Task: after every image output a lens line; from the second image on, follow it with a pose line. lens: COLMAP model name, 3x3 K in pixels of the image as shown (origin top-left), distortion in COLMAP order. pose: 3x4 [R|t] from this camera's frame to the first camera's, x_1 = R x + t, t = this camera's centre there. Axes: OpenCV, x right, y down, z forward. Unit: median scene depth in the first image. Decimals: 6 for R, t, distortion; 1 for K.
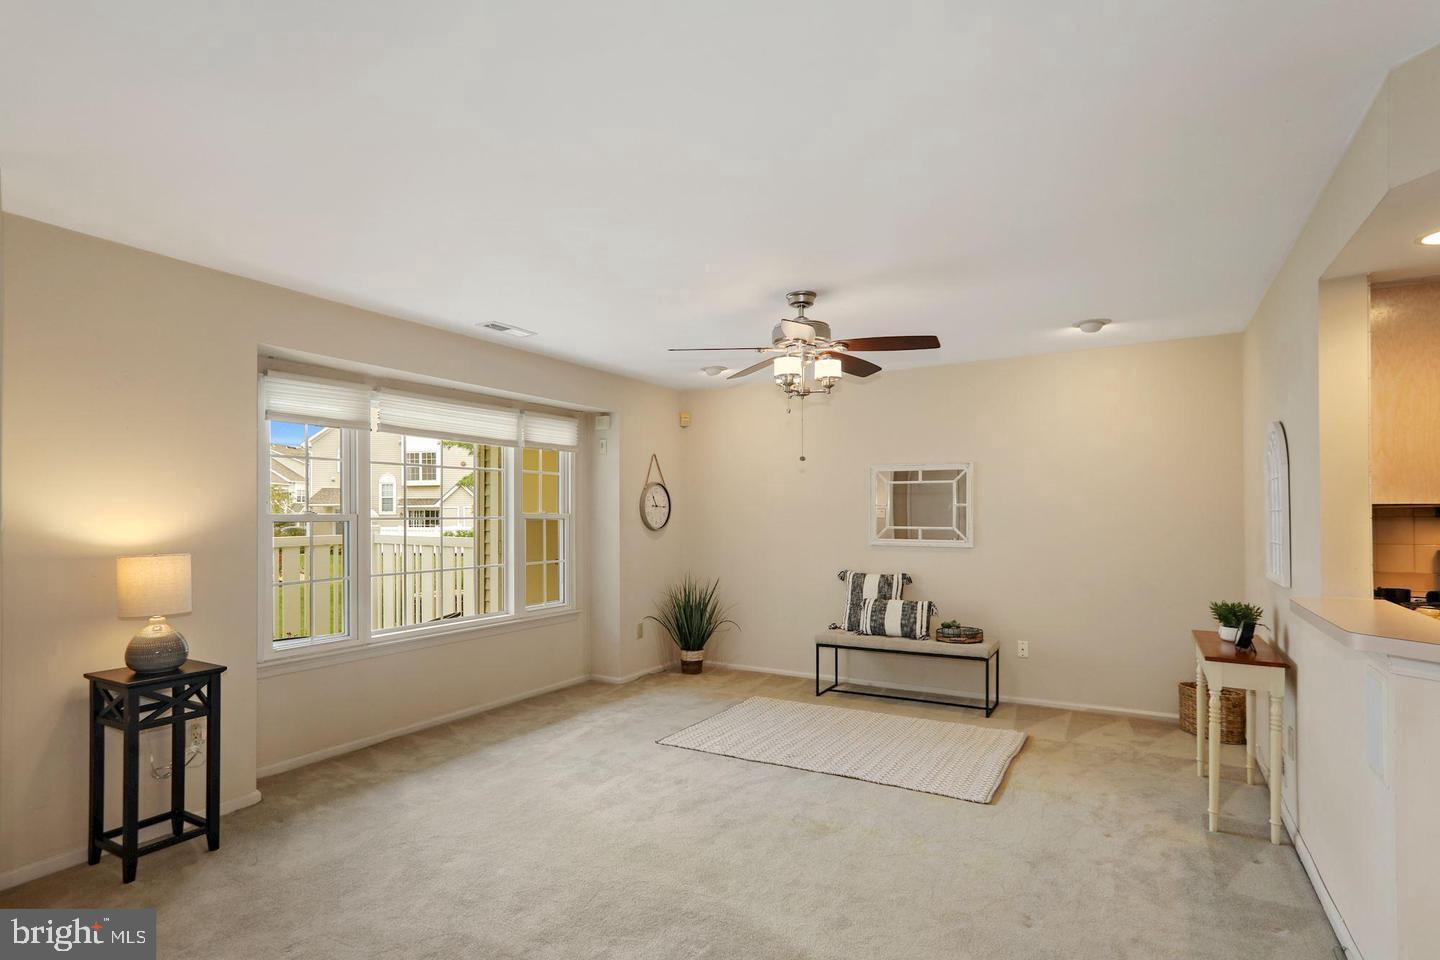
lens RADIAL K [[769.7, 0, 718.7], [0, 769.7, 502.4], [0, 0, 1]] dist [-0.000412, -0.000324]
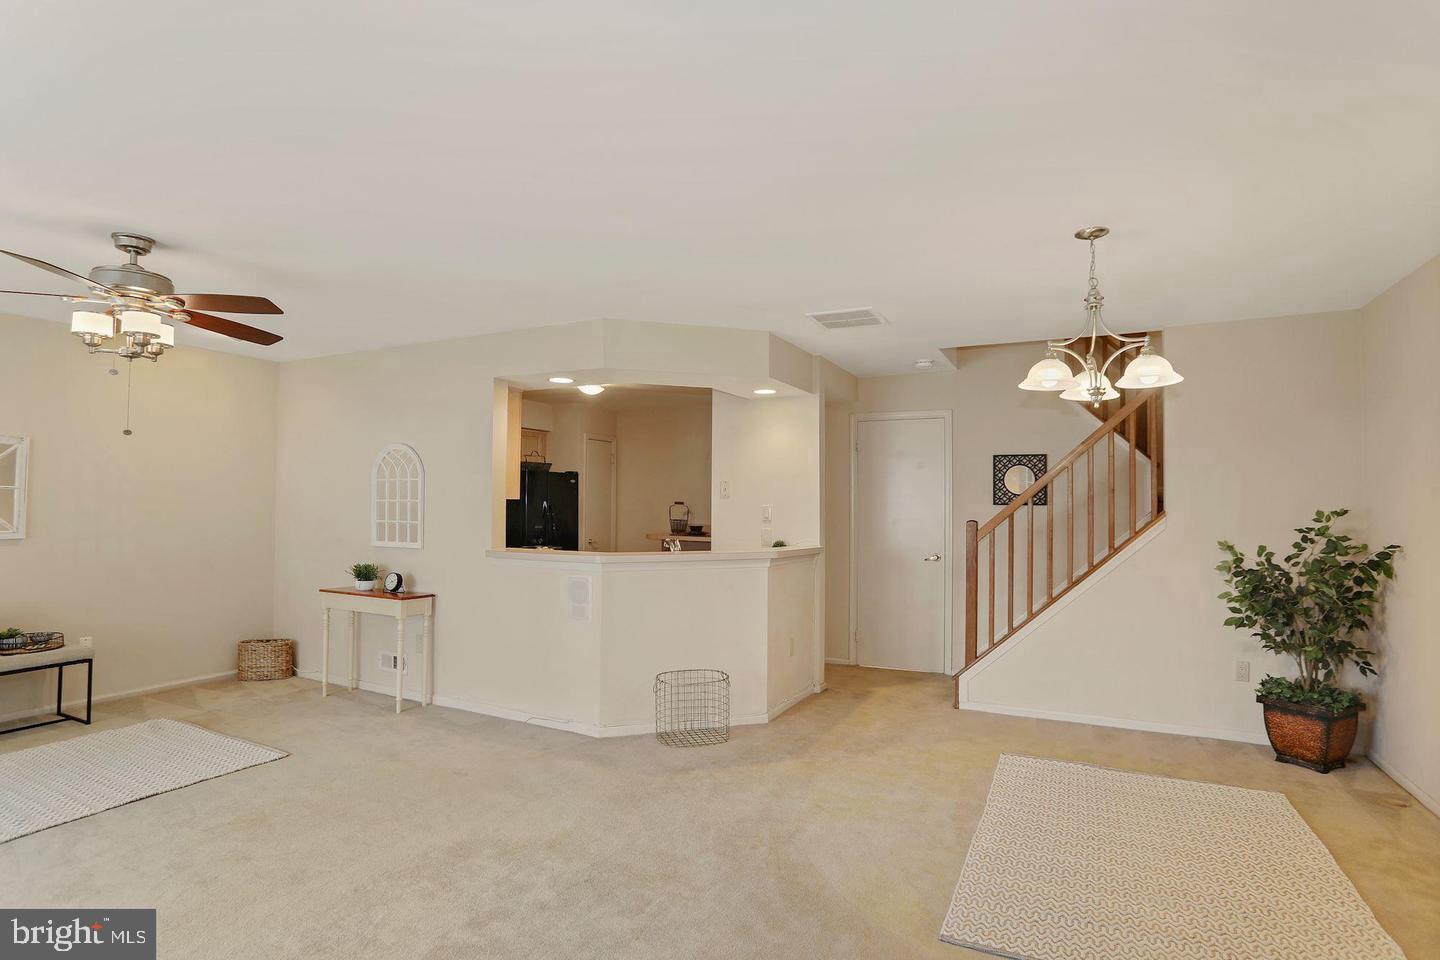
lens RADIAL K [[731.9, 0, 720.0], [0, 731.9, 480.0], [0, 0, 1]] dist [-0.001712, 0.000271]
pose [[-0.067031, 0.039310, 0.996976, -0.725335], [-0.023436, 0.998886, -0.040961, 0.012464], [-0.997476, -0.026111, -0.066035, 0.409550]]
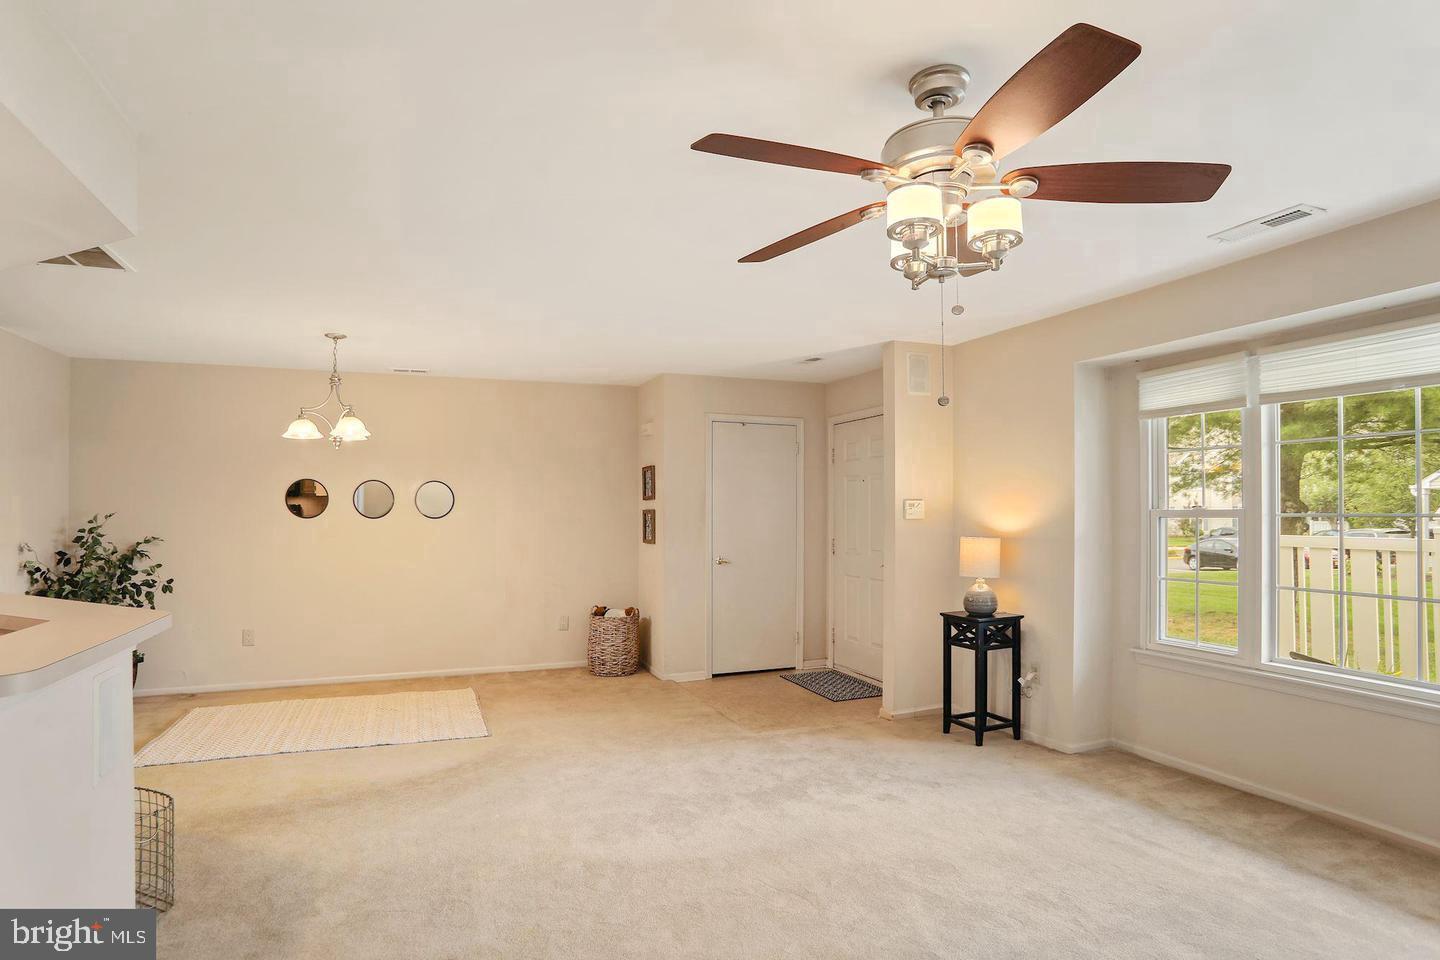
lens RADIAL K [[761.4, 0, 697.1], [0, 761.4, 484.8], [0, 0, 1]] dist [-0.119252, 0.097869]
pose [[-0.648622, -0.025866, -0.760671, 0.607138], [0.015607, 0.998760, -0.047269, 0.020732], [0.760951, -0.042531, -0.647414, 1.244338]]
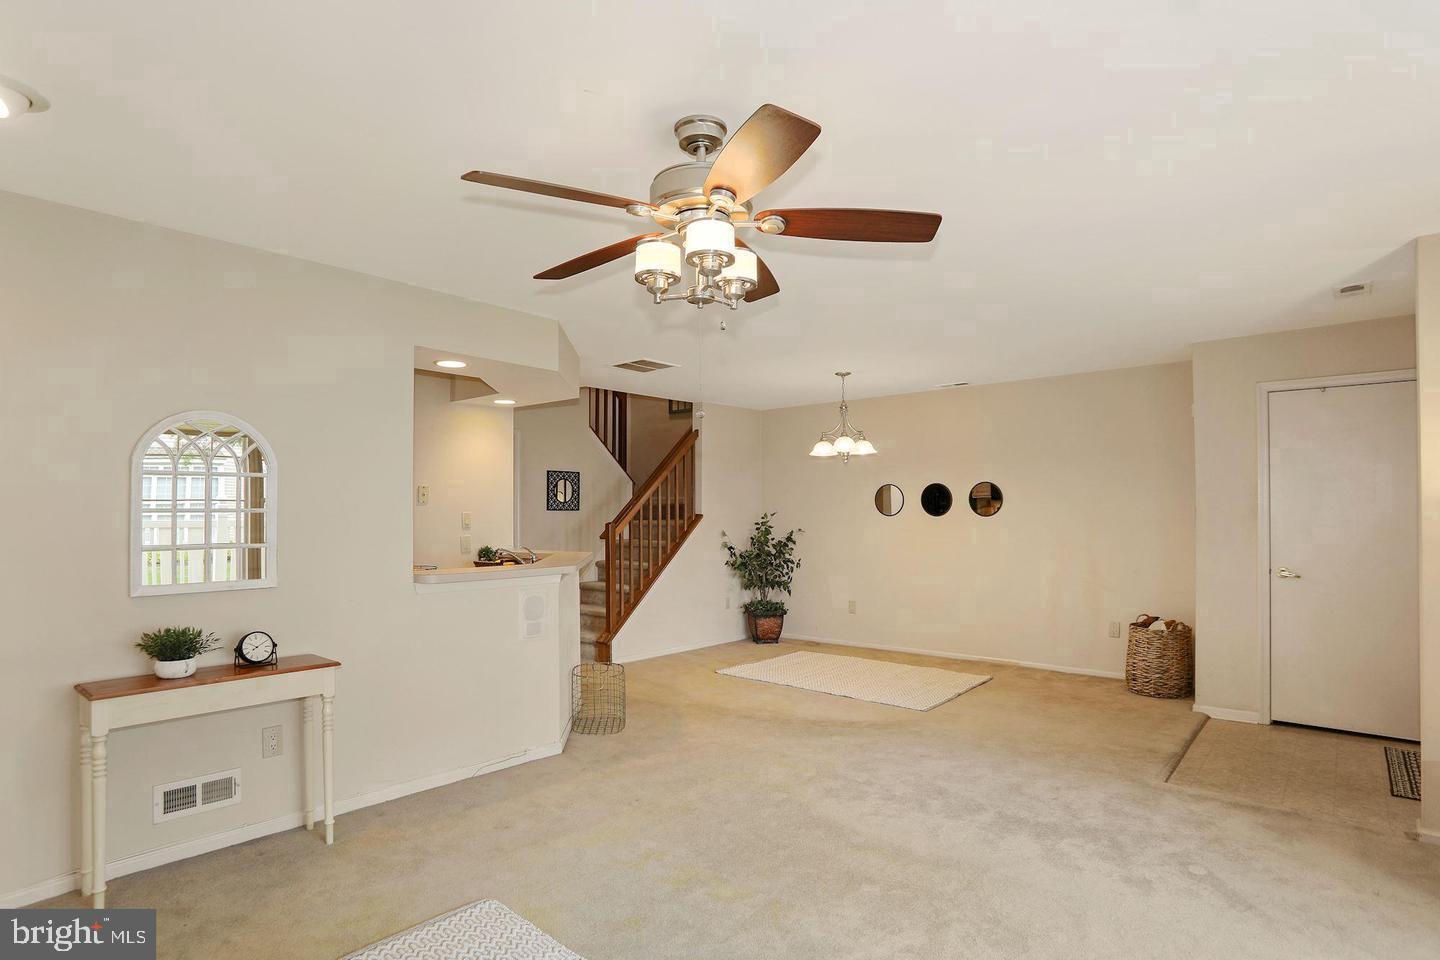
lens RADIAL K [[740.4, 0, 718.8], [0, 740.4, 497.1], [0, 0, 1]] dist [-0.000910, 0.000456]
pose [[-0.980458, 0.009470, 0.196501, -0.006743], [0.002132, 0.999294, -0.037519, 0.026546], [-0.196717, -0.036367, -0.979786, 1.591992]]
